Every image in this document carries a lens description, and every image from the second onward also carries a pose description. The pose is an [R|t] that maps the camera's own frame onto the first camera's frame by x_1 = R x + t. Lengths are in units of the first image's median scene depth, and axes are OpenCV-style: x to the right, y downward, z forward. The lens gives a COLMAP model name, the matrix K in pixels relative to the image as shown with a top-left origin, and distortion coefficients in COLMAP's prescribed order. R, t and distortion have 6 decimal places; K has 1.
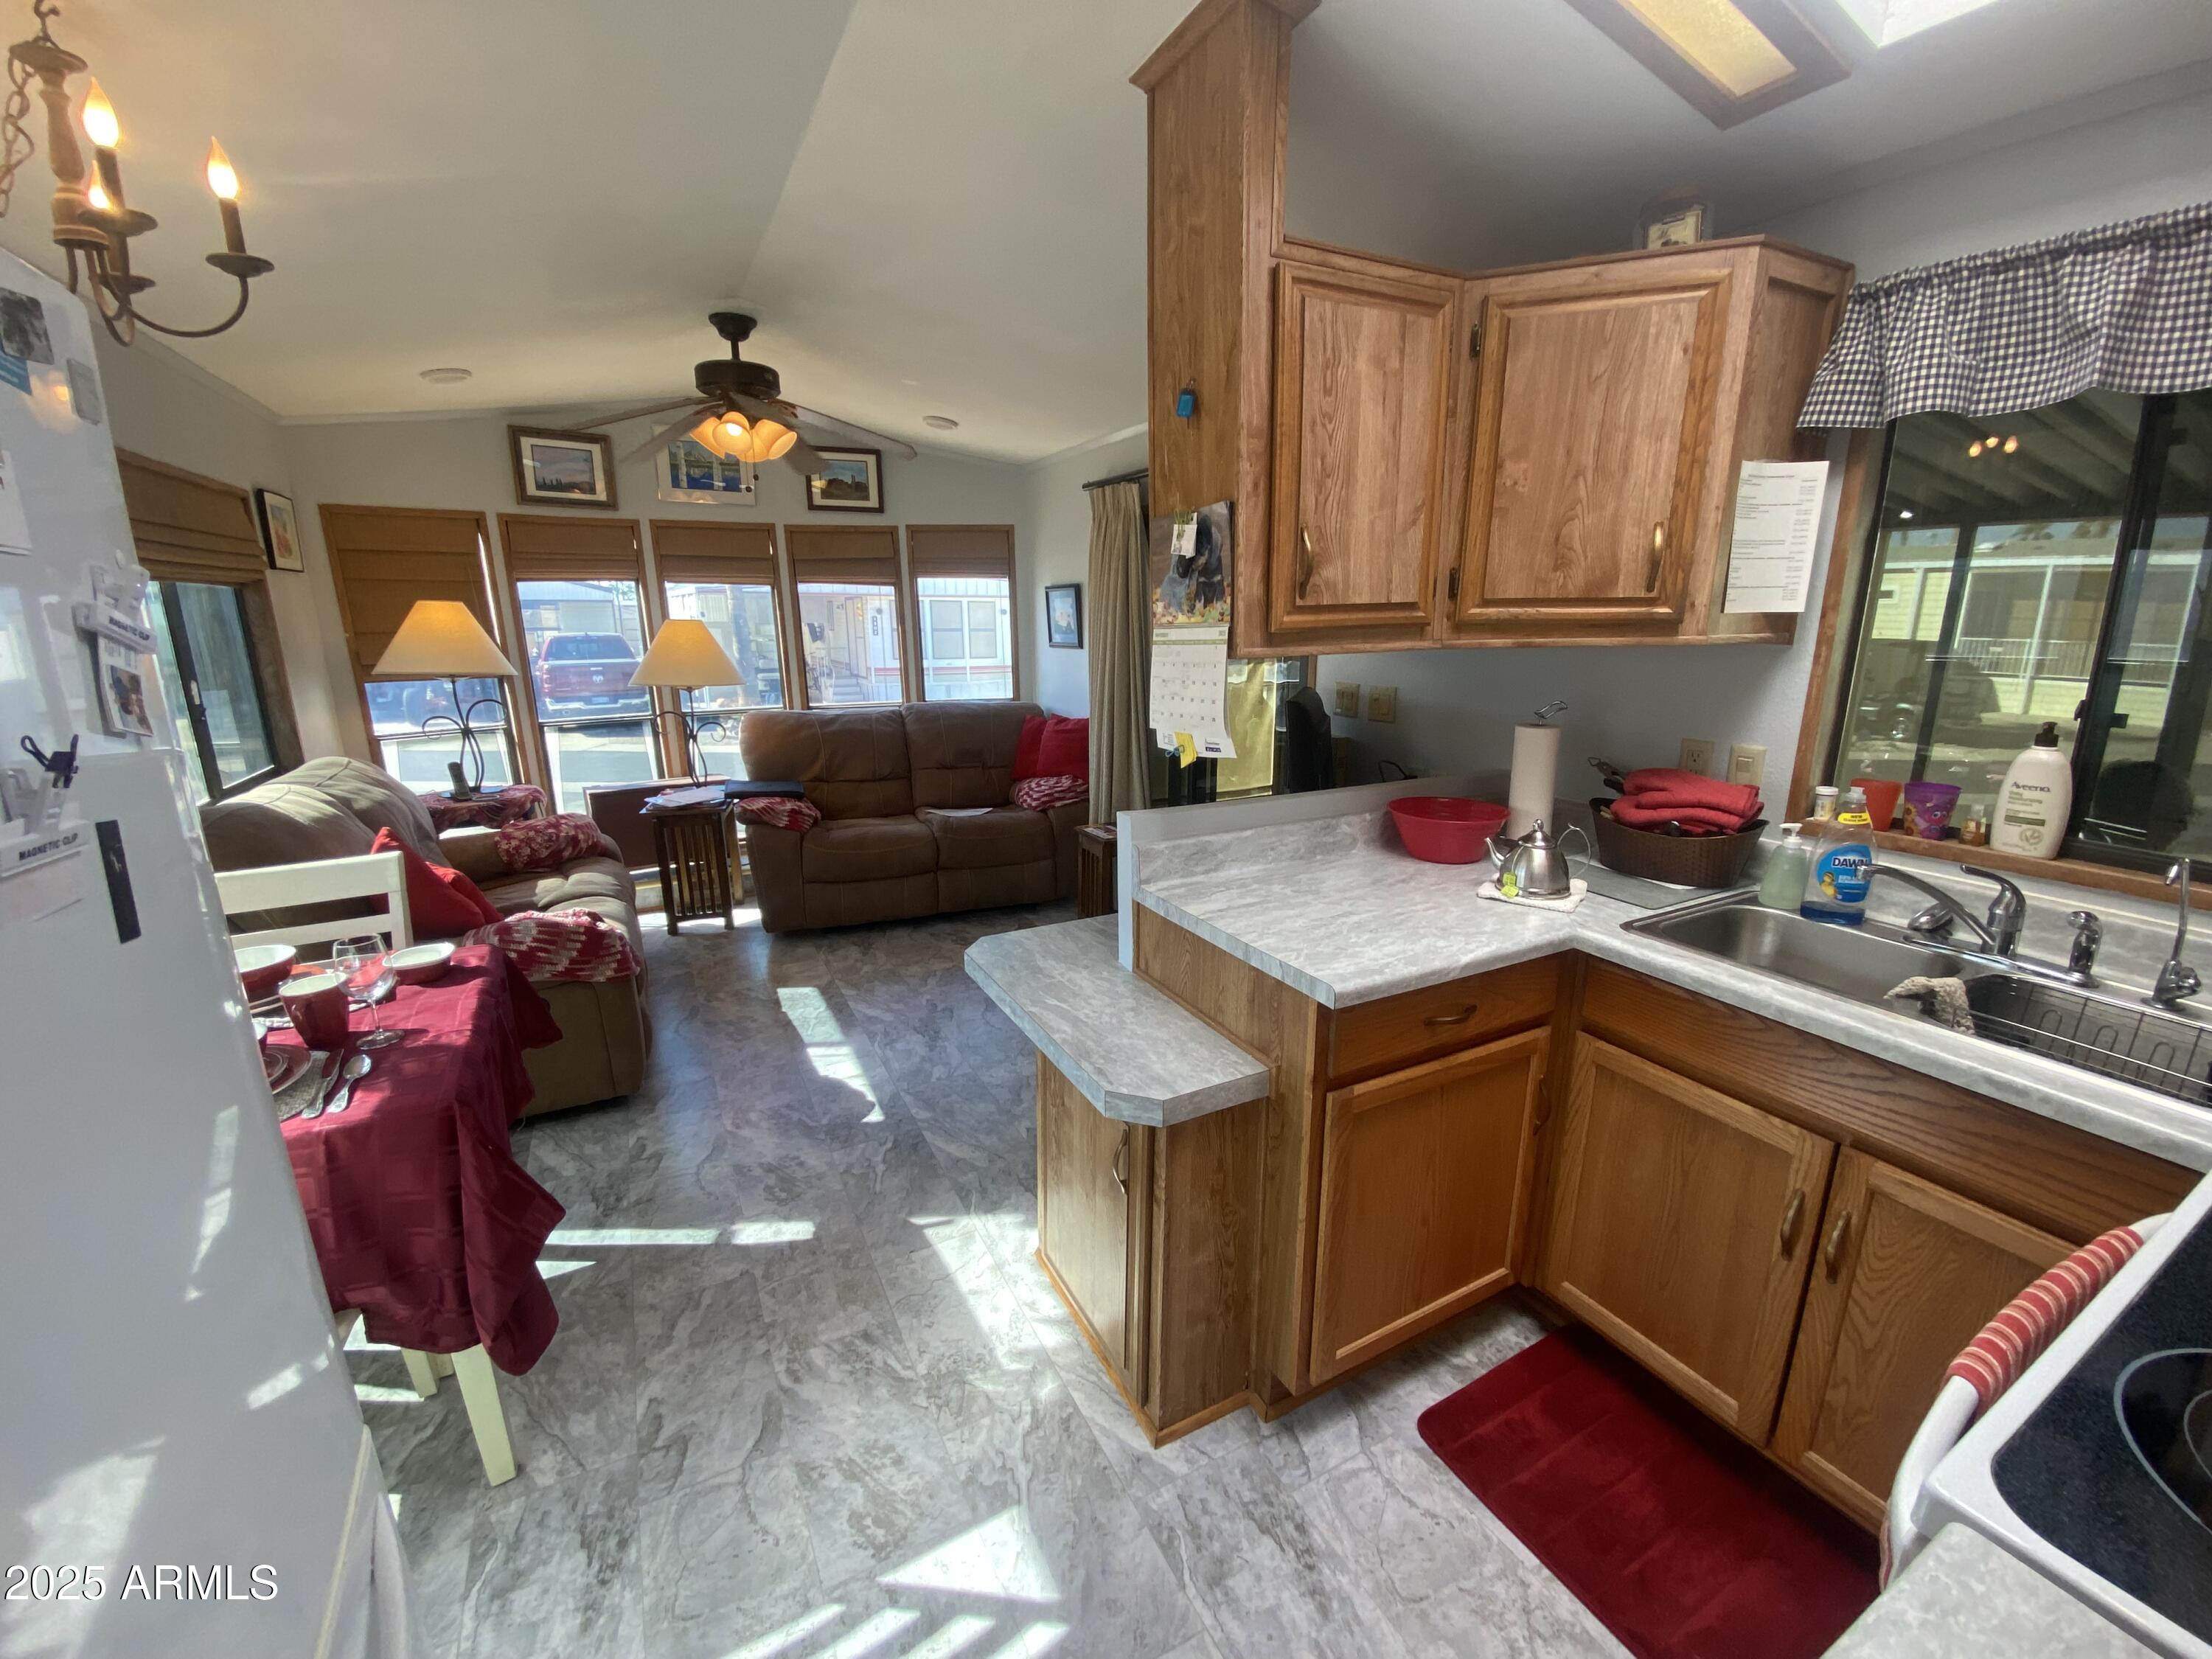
lens RADIAL K [[900.7, 0, 1133.6], [0, 900.7, 835.0], [0, 0, 1]] dist [0.036933, -0.039502]
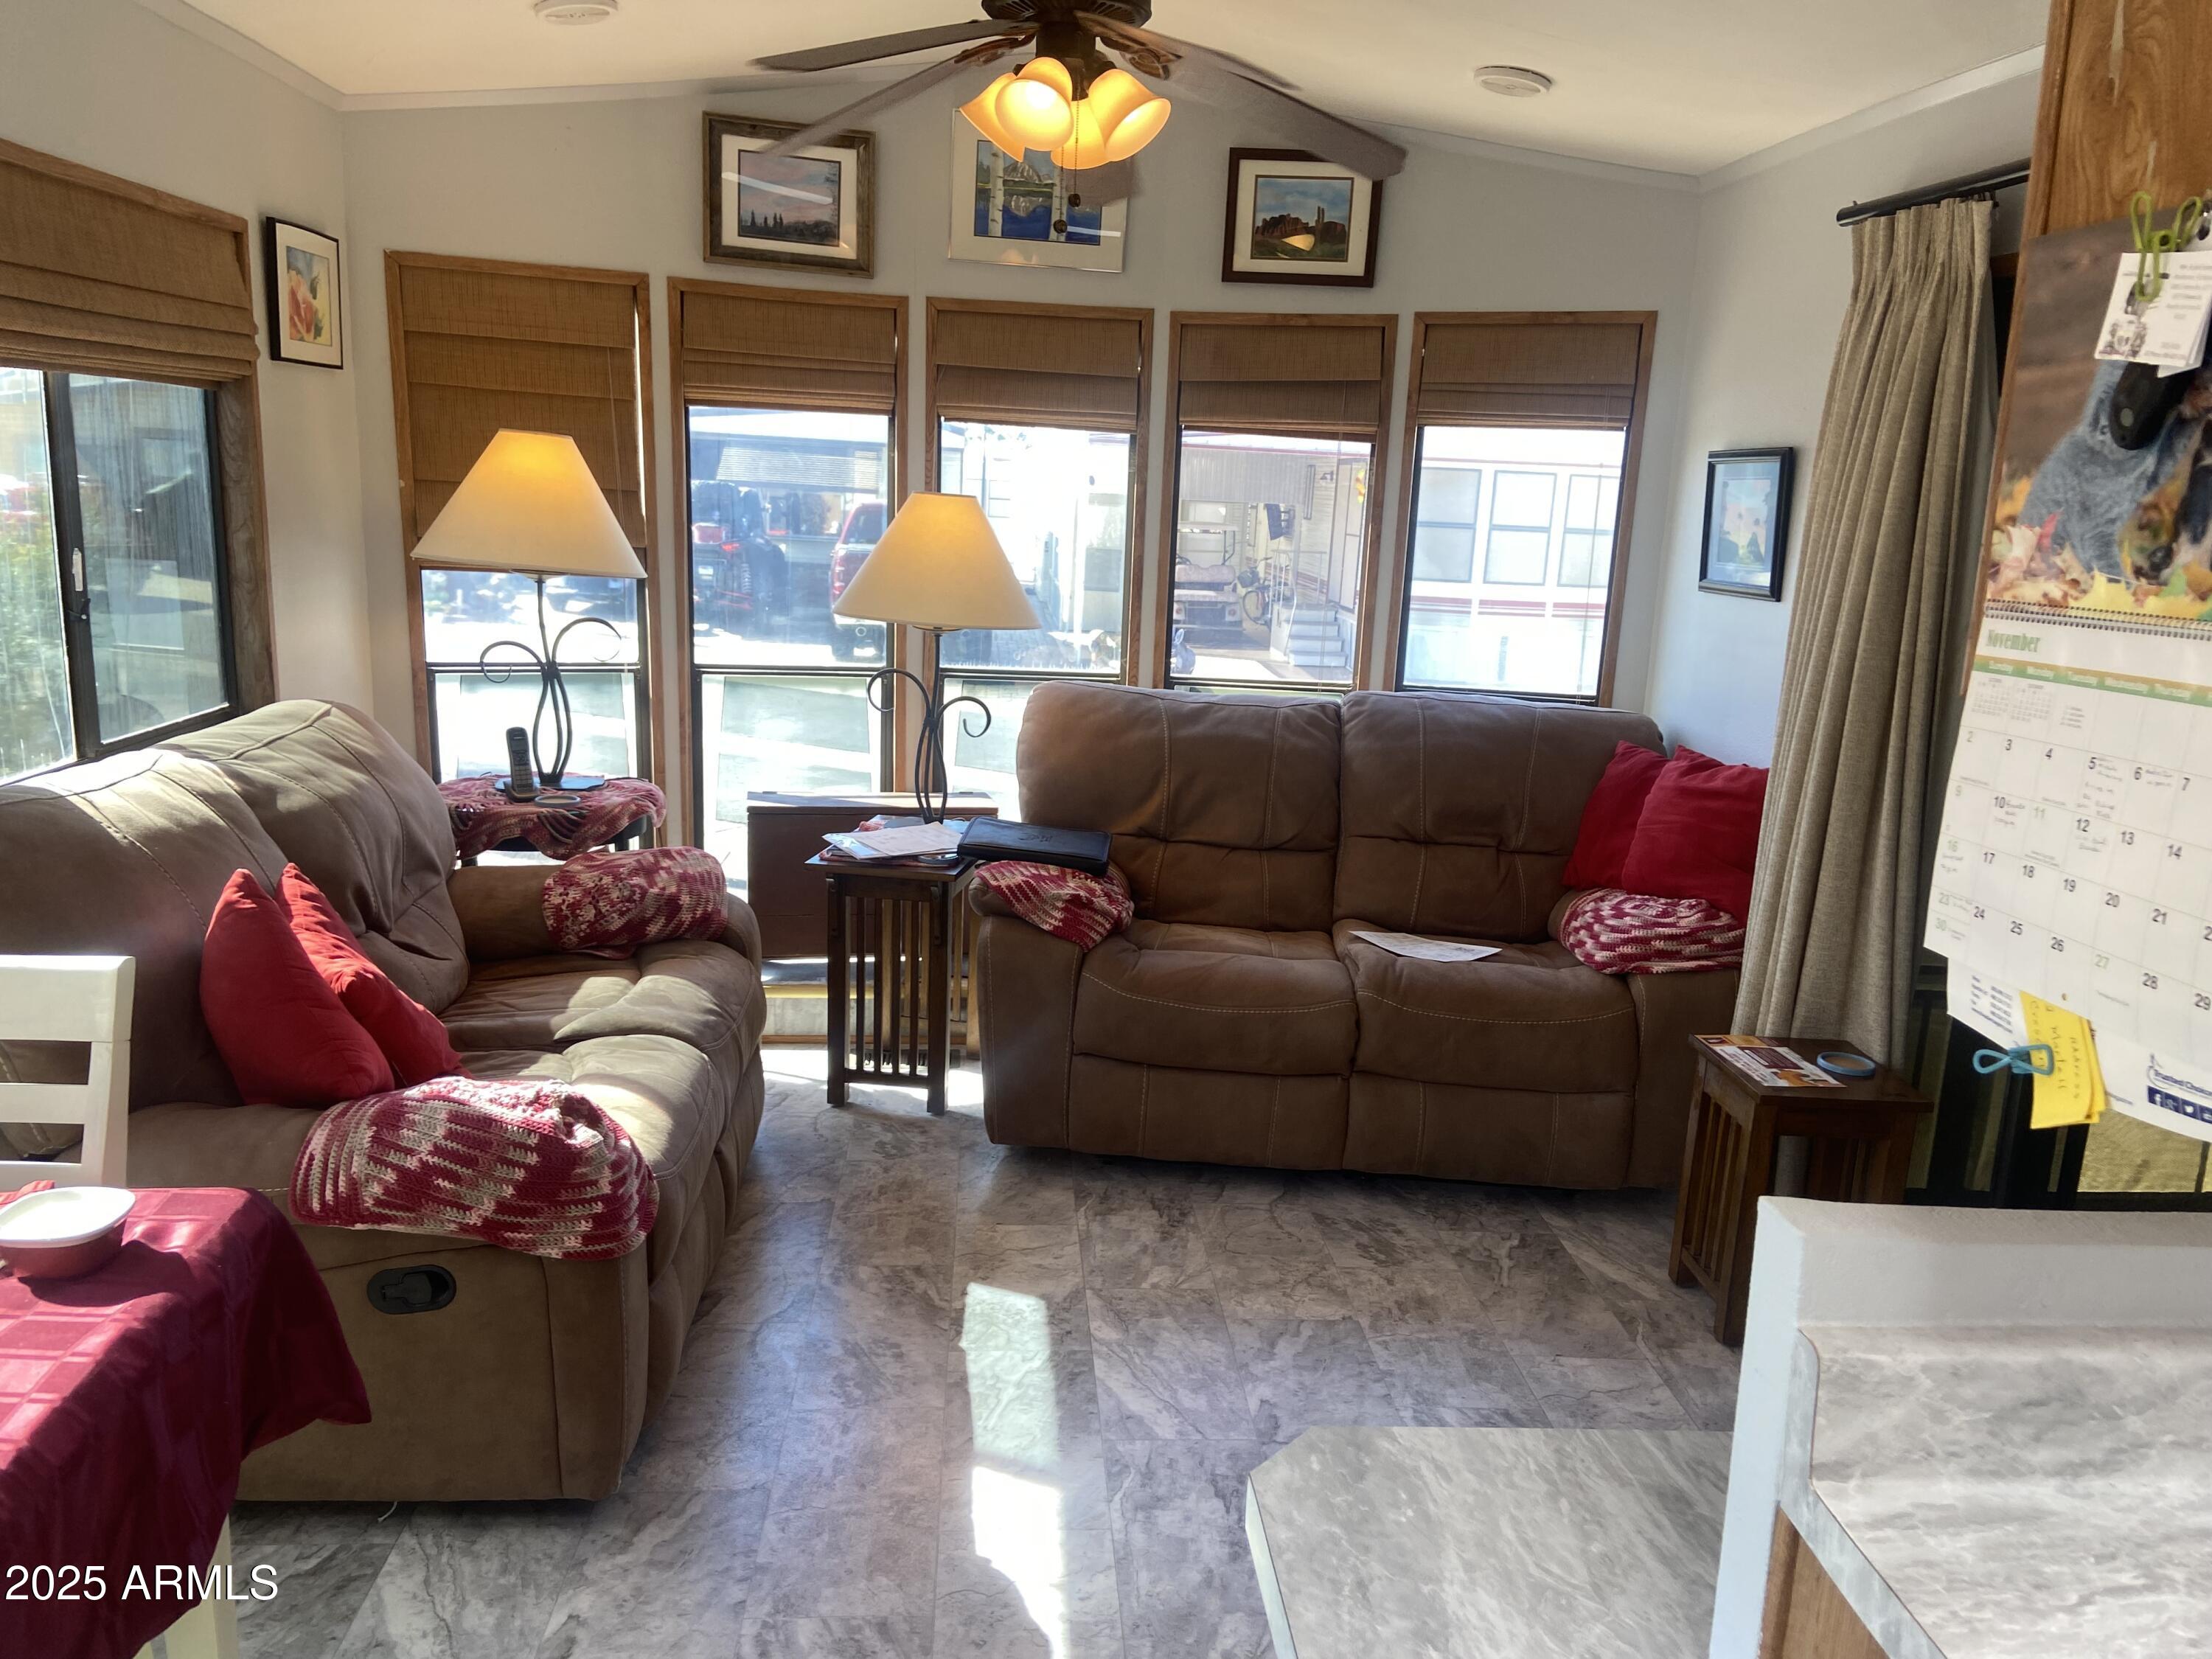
lens RADIAL K [[1680.5, 0, 1143.8], [0, 1680.5, 826.0], [0, 0, 1]] dist [0.129056, -0.158619]
pose [[0.909560, 0.129769, -0.394793, 0.001818], [-0.148117, 0.988837, -0.016213, -0.056171], [0.388282, 0.073222, 0.918627, 0.195181]]
